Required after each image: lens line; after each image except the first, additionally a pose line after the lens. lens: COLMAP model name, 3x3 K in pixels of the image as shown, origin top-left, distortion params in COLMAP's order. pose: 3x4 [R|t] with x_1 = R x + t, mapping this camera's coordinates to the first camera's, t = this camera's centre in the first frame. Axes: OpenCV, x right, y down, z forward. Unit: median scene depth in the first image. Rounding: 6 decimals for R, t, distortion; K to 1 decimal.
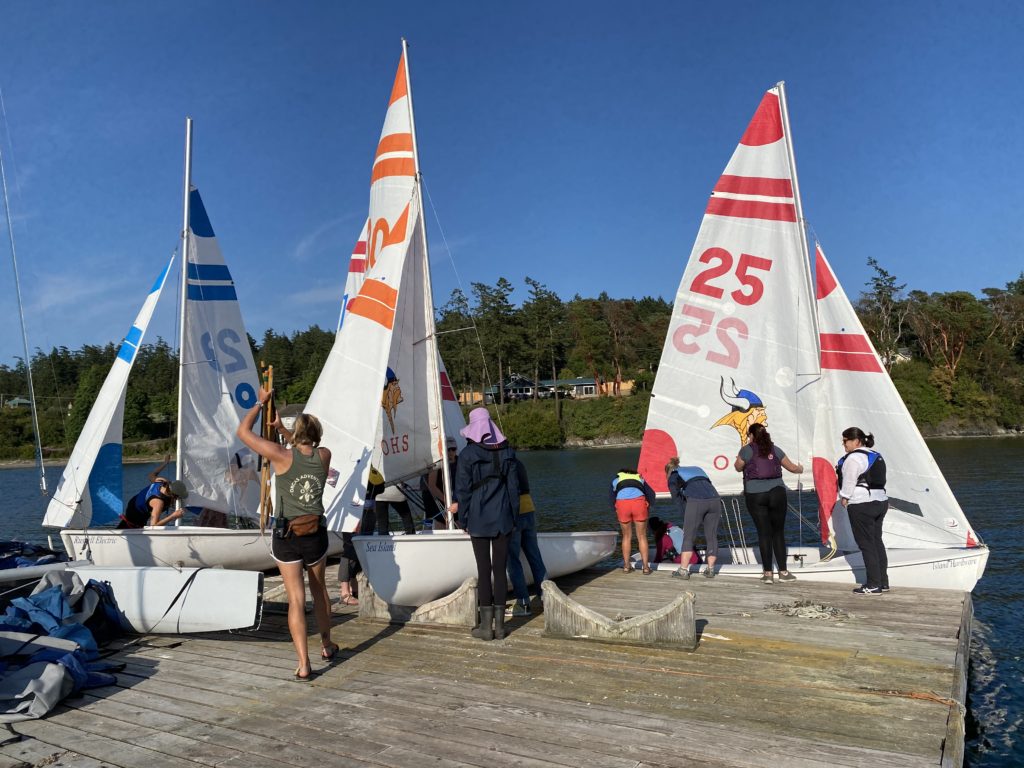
lens RADIAL K [[767.7, 0, 508.7], [0, 767.7, 381.8], [0, 0, 1]] dist [0.055530, -0.060095]
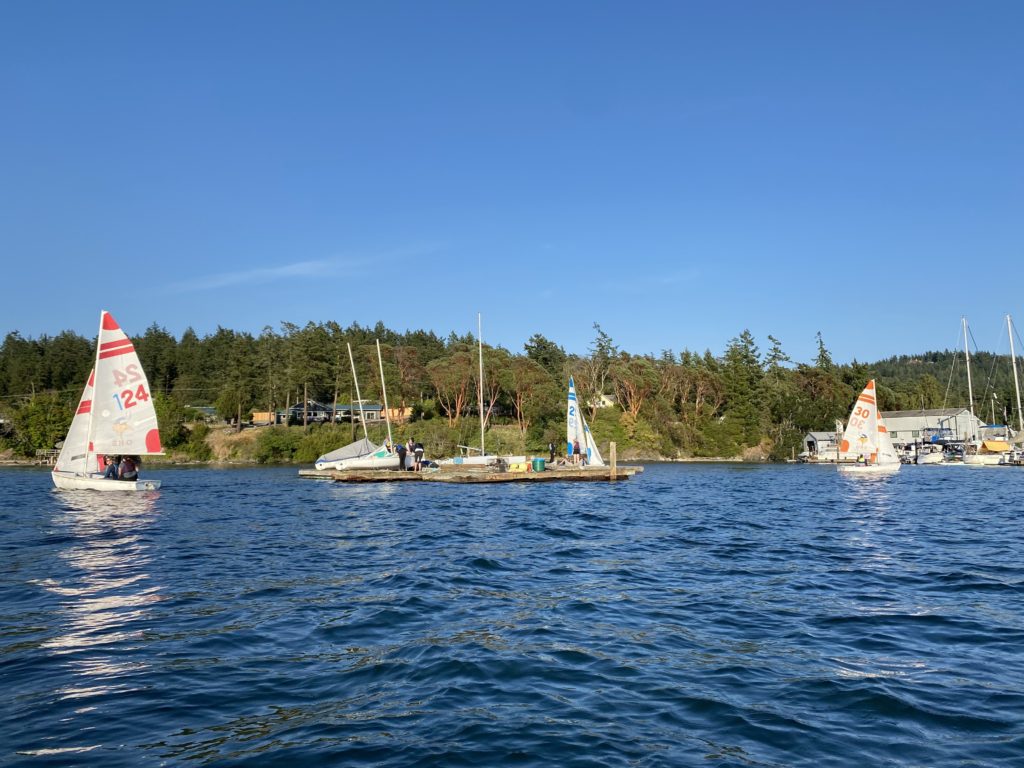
lens RADIAL K [[766.8, 0, 514.2], [0, 766.8, 379.7], [0, 0, 1]] dist [0.060417, -0.134504]
pose [[0.948722, 0.059571, 0.310448, -0.072362], [-0.049741, 0.997981, -0.039491, -0.011139], [-0.312173, 0.022024, 0.949770, -0.232895]]
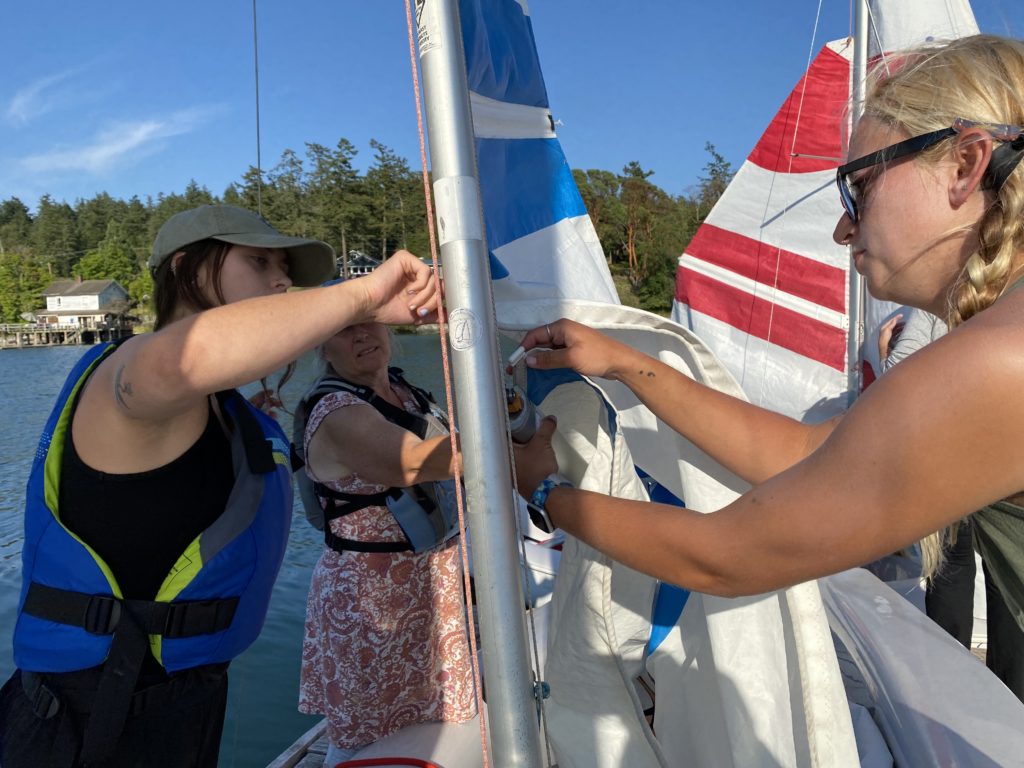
lens RADIAL K [[767.7, 0, 508.7], [0, 767.7, 381.8], [0, 0, 1]] dist [0.055530, -0.060095]
pose [[0.973364, -0.017738, 0.228577, -0.030037], [-0.016234, 0.989167, 0.145891, 0.007474], [-0.228688, -0.145716, 0.962532, 0.064281]]
